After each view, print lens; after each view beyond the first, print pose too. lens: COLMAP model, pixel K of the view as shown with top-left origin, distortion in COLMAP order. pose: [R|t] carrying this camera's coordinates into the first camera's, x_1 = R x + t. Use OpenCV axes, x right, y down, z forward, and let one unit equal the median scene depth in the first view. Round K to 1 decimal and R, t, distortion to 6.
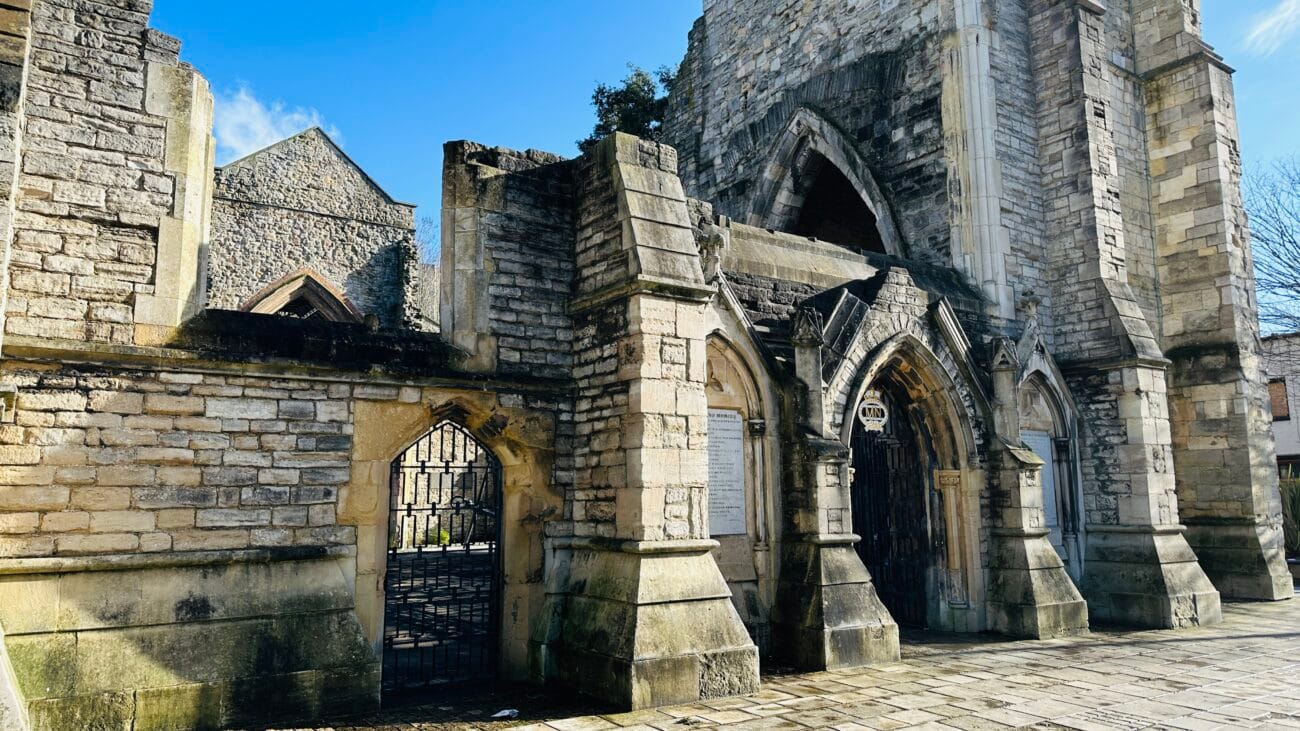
lens RADIAL K [[897.7, 0, 648.2], [0, 897.7, 361.9], [0, 0, 1]] dist [0.163400, -0.331689]
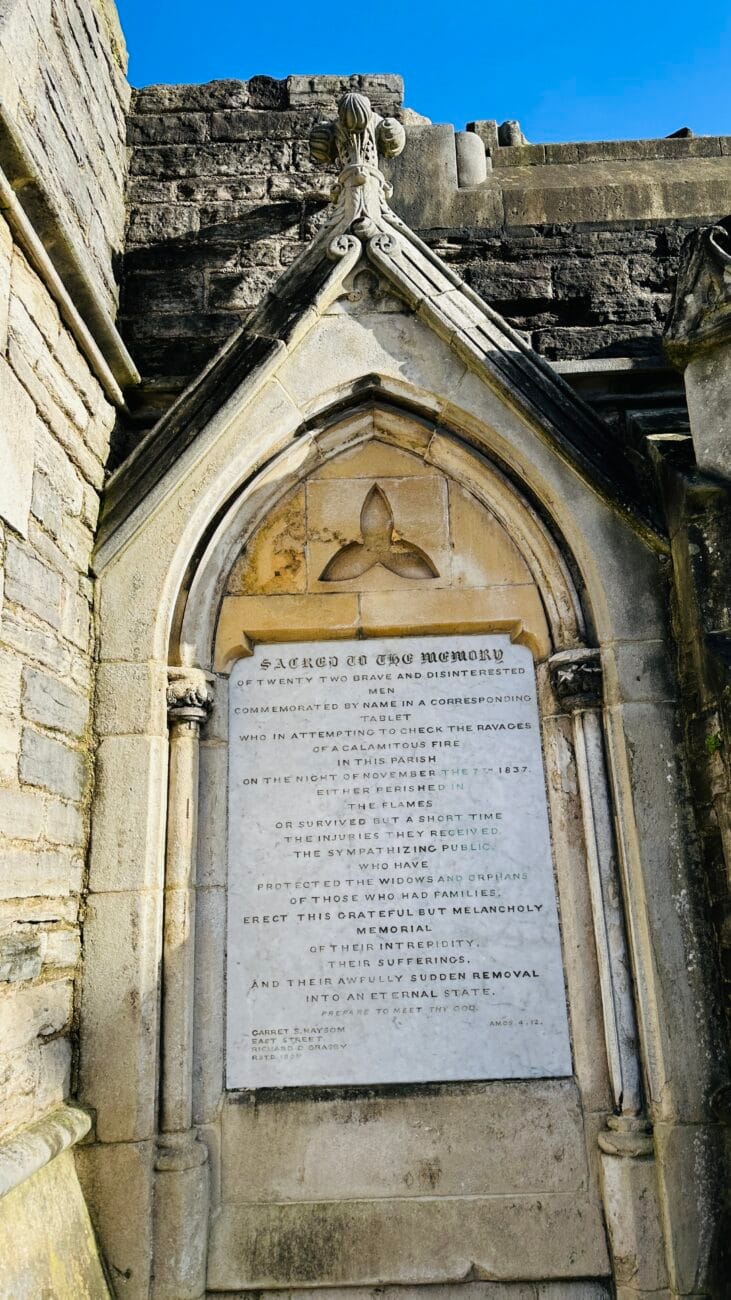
lens RADIAL K [[917.2, 0, 368.3], [0, 917.2, 667.8], [0, 0, 1]] dist [0.073155, -0.087095]
pose [[0.810846, -0.170427, -0.559895, 0.231218], [0.121210, 0.984822, -0.124232, 0.097902], [0.572570, 0.032868, 0.819197, 0.732532]]
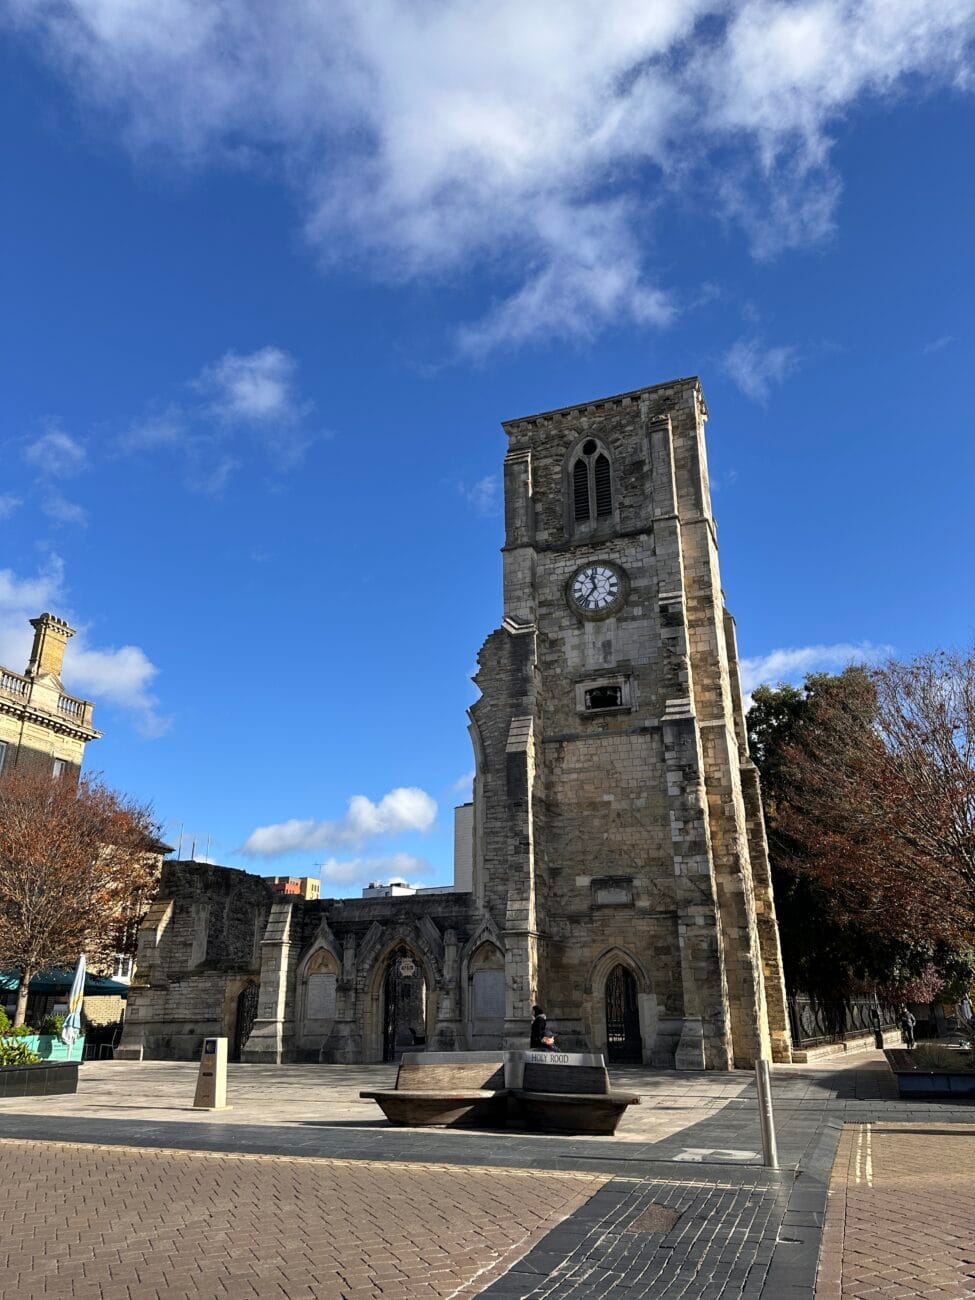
lens RADIAL K [[910.7, 0, 487.5], [0, 910.7, 650.0], [0, 0, 1]] dist [0.180946, -0.382934]
pose [[0.572955, -0.291948, -0.765826, 3.032072], [0.127769, 0.954797, -0.268397, -0.078320], [0.809567, 0.055931, 0.584357, -0.424133]]
